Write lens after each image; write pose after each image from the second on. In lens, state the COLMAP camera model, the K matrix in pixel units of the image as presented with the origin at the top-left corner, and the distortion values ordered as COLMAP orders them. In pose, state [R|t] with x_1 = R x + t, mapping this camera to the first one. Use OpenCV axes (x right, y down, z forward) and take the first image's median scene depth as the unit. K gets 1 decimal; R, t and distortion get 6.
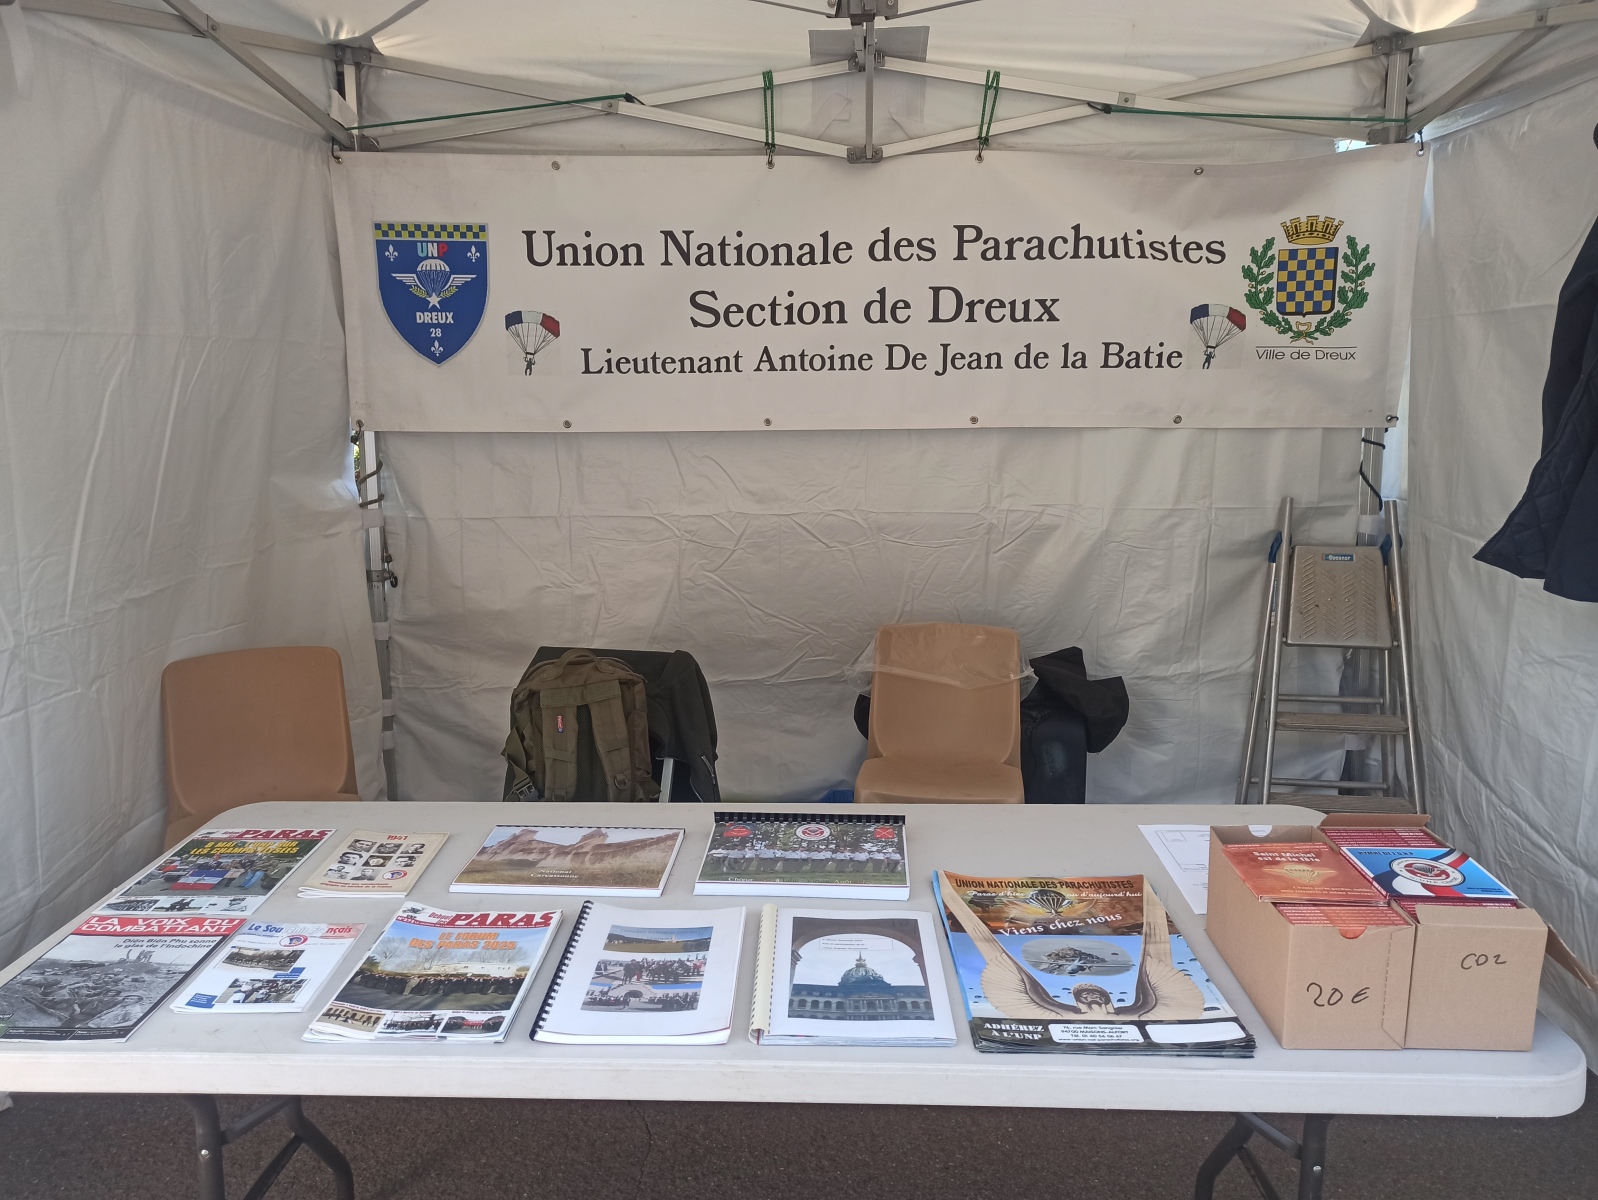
lens RADIAL K [[1190.8, 0, 803.5], [0, 1190.8, 611.9], [0, 0, 1]] dist [0.060340, -0.051473]
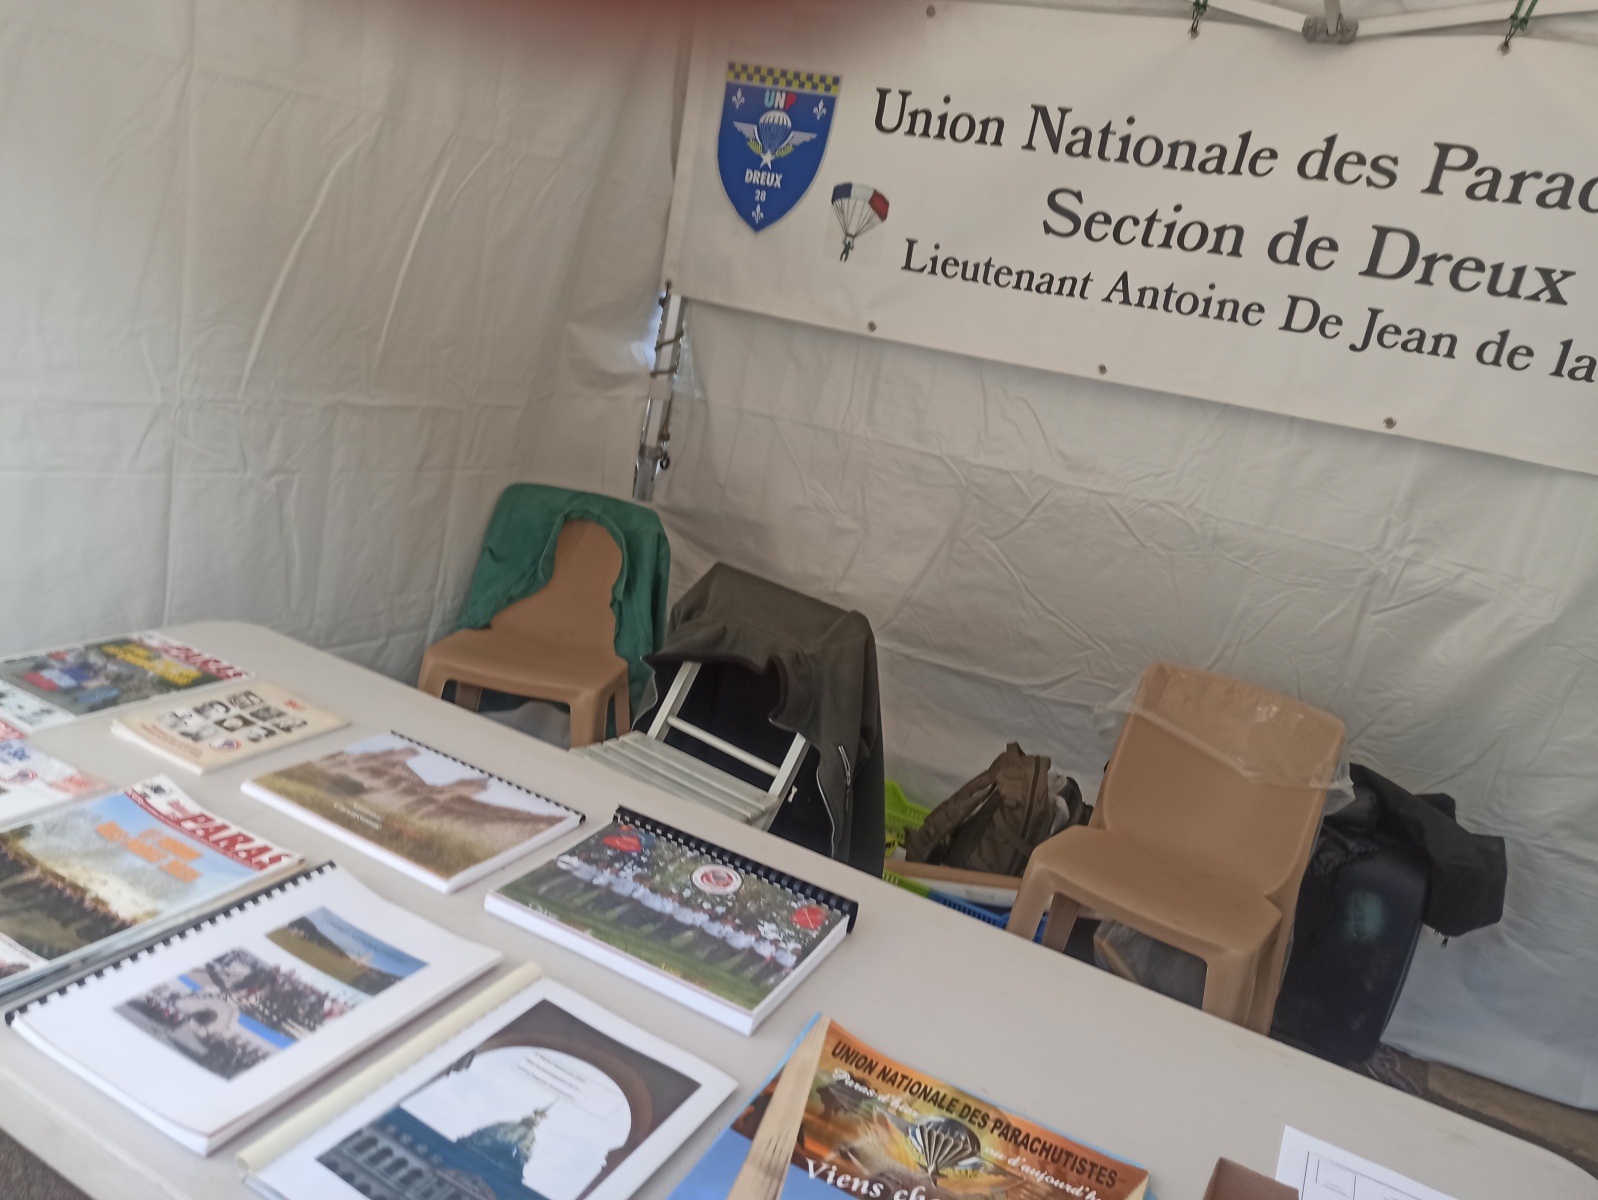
lens RADIAL K [[1190.8, 0, 794.4], [0, 1190.8, 617.2], [0, 0, 1]] dist [0.060340, -0.051473]
pose [[0.880366, 0.278127, -0.384188, 0.143079], [-0.266138, 0.960159, 0.085237, -0.016834], [0.392588, 0.027208, 0.919312, 0.209392]]
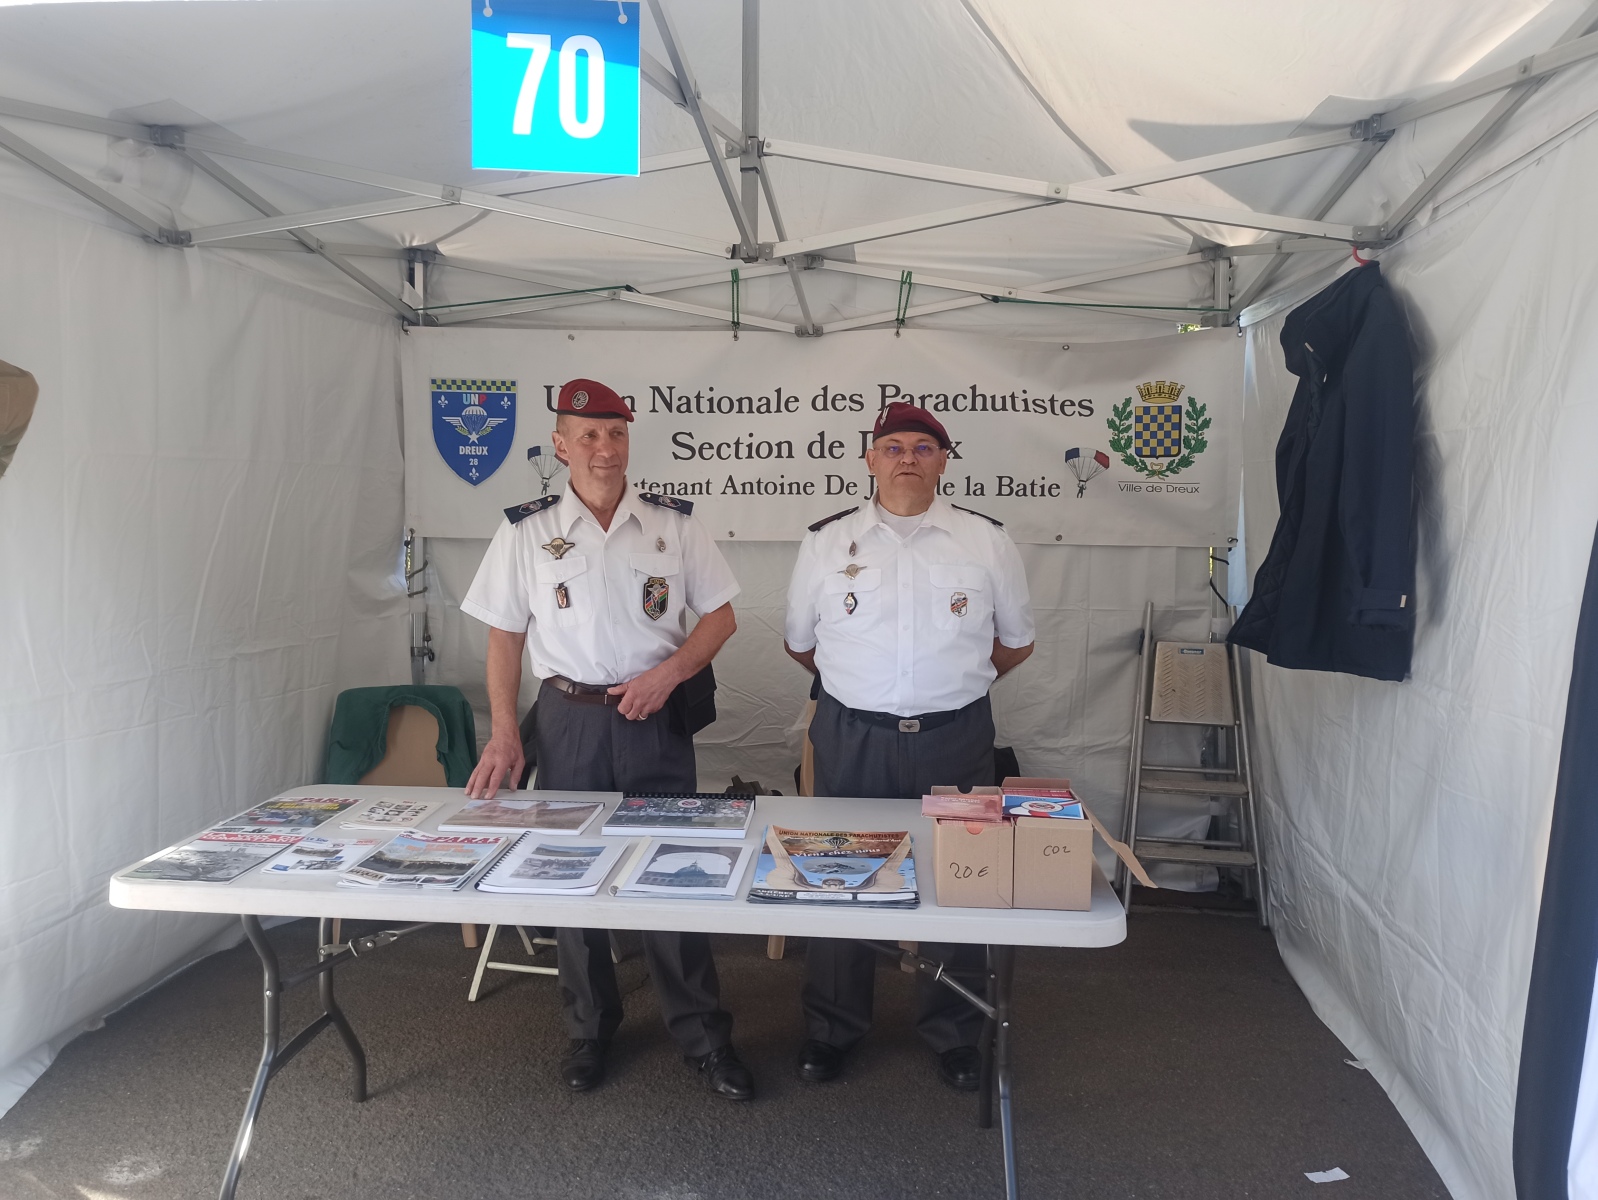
lens RADIAL K [[1190.8, 0, 807.0], [0, 1190.8, 625.2], [0, 0, 1]] dist [0.060340, -0.051473]
pose [[0.998777, 0.018883, -0.045695, 0.112287], [-0.023217, 0.995086, -0.096254, 0.056824], [0.043653, 0.097197, 0.994307, -0.243451]]
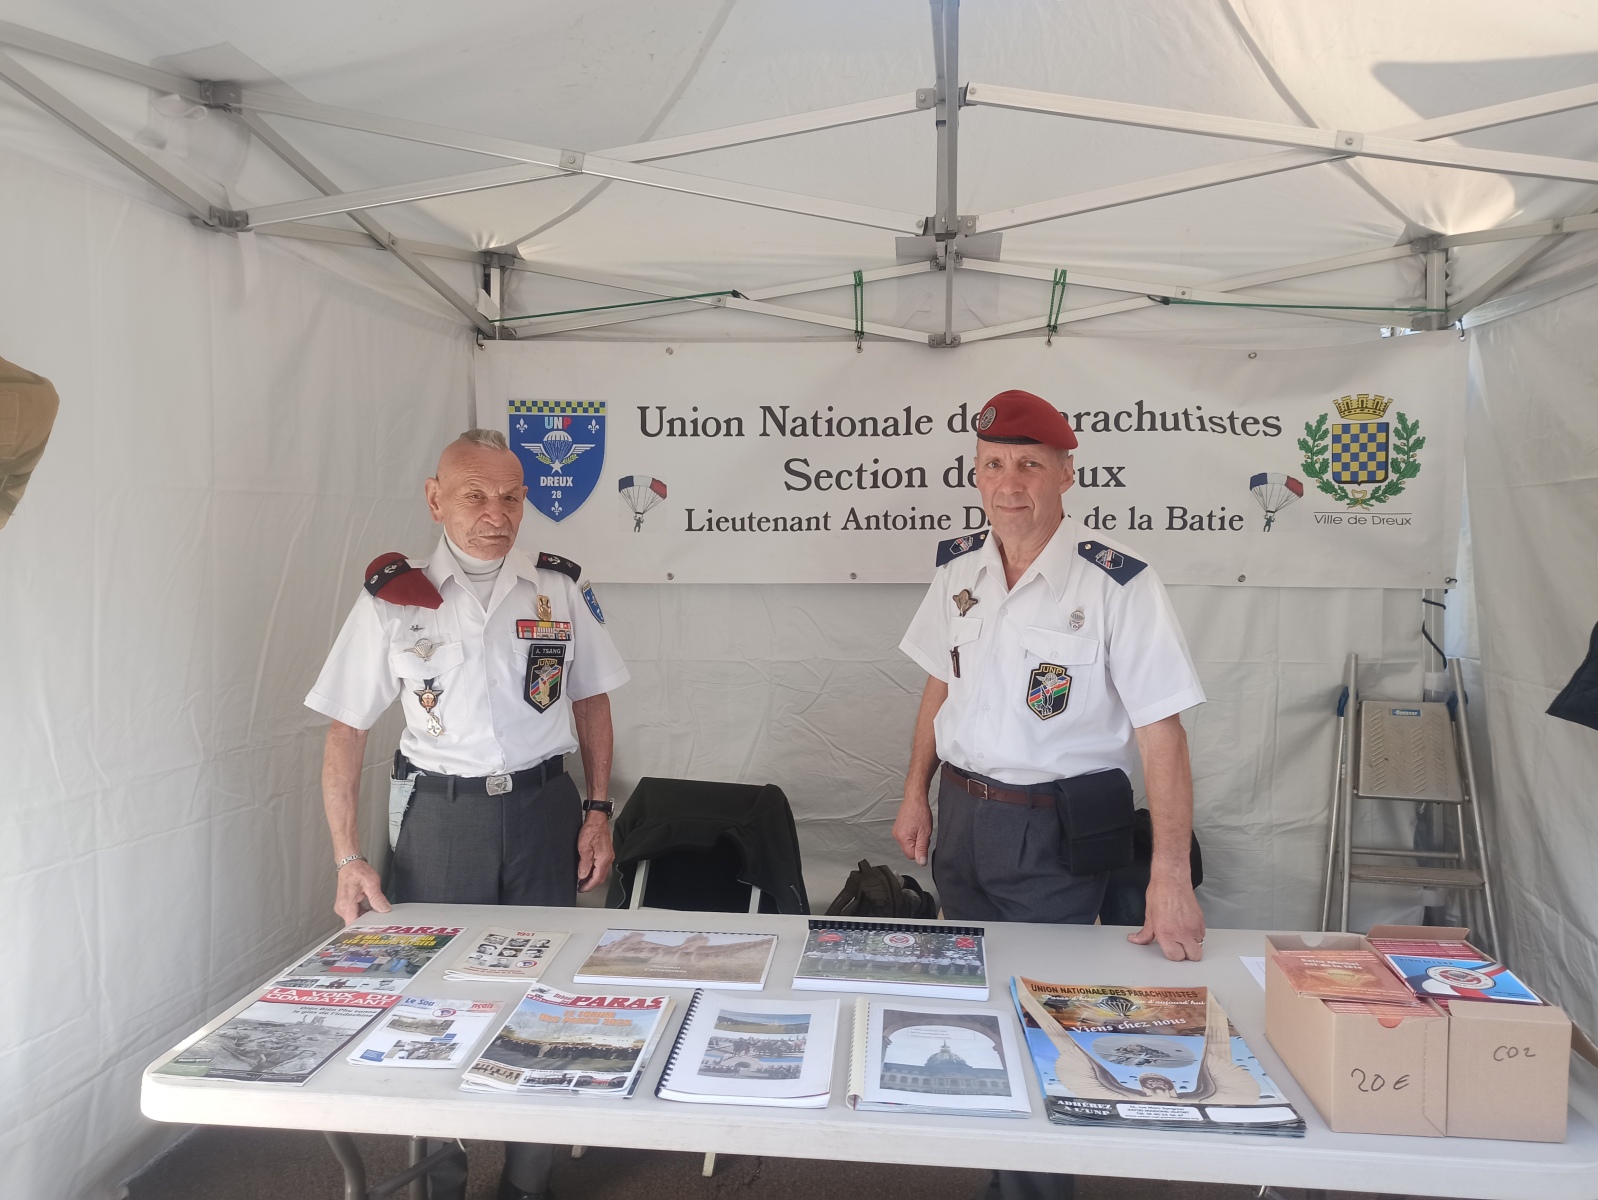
lens RADIAL K [[1190.8, 0, 803.0], [0, 1190.8, 614.2], [0, 0, 1]] dist [0.060340, -0.051473]
pose [[0.997998, 0.012305, -0.062033, -0.008186], [-0.020437, 0.991009, -0.132223, 0.019323], [0.059848, 0.133226, 0.989277, -0.068929]]
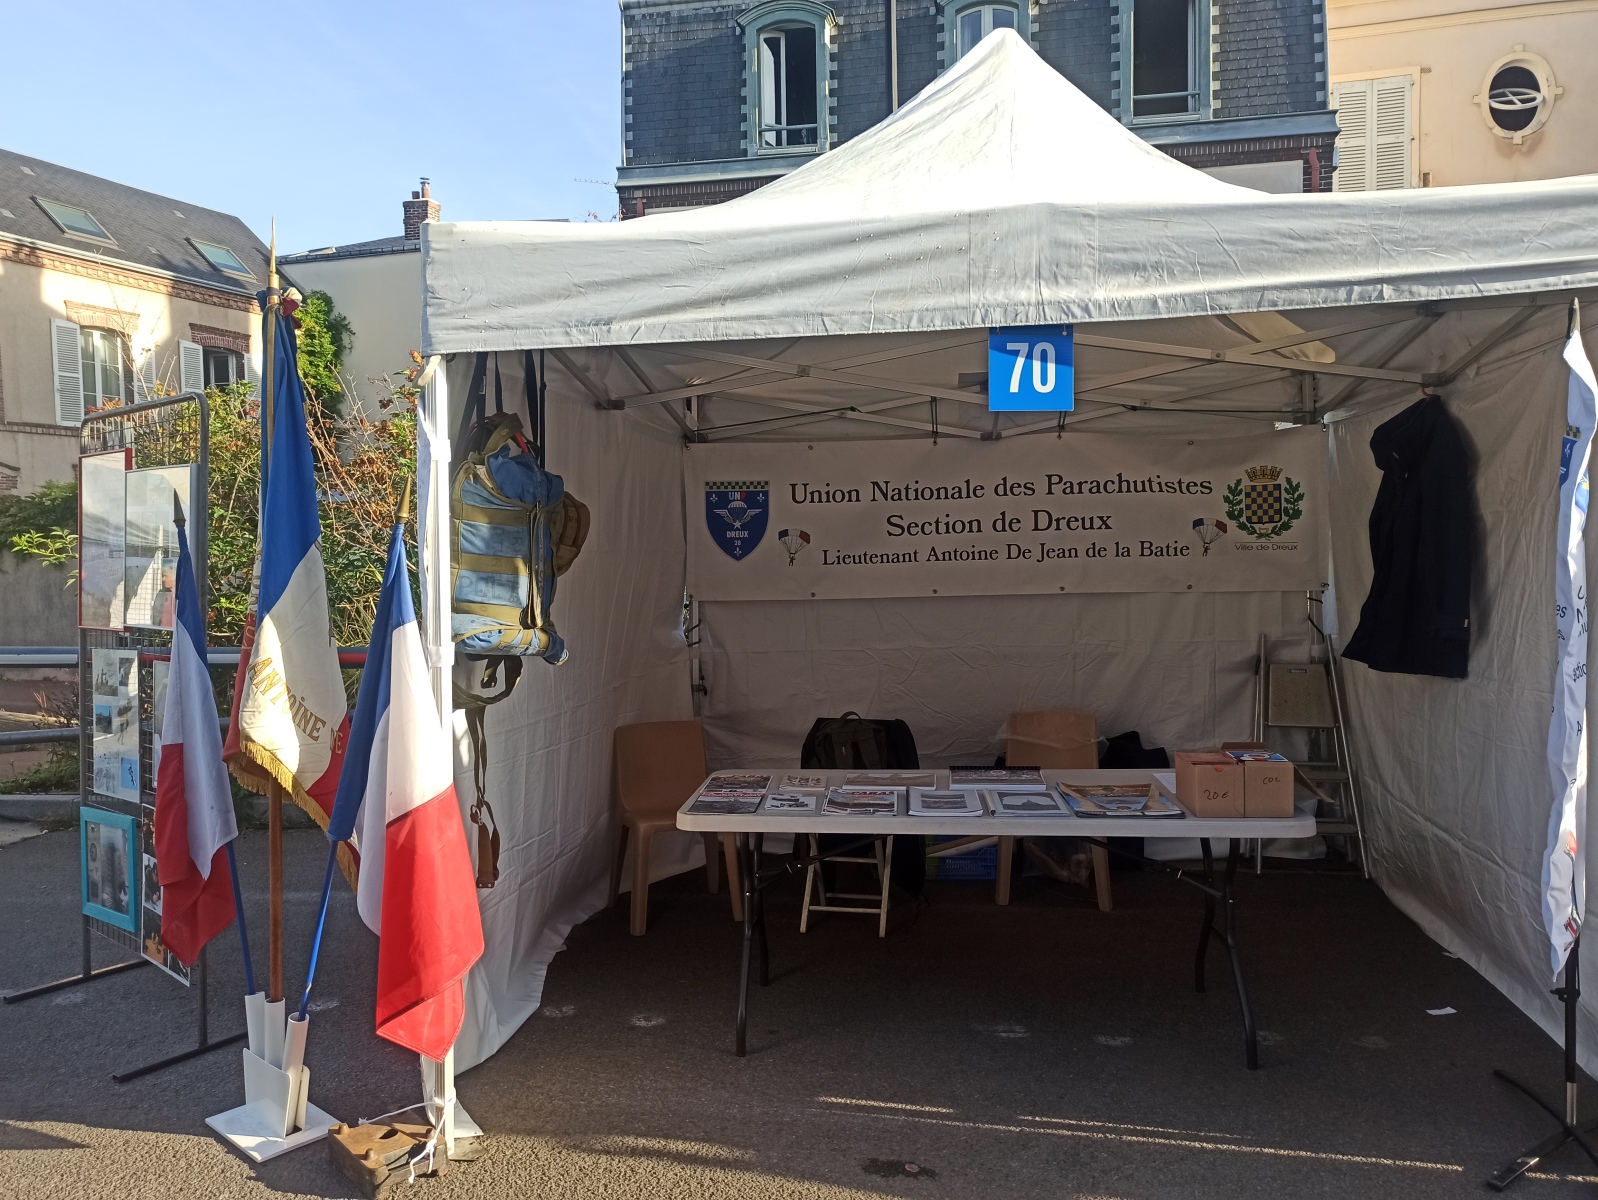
lens RADIAL K [[1190.8, 0, 802.8], [0, 1190.8, 604.4], [0, 0, 1]] dist [0.060340, -0.051473]
pose [[0.997642, -0.013560, -0.067280, -0.103659], [0.002636, 0.987136, -0.159861, 0.123776], [0.068582, 0.159307, 0.984844, -0.643883]]
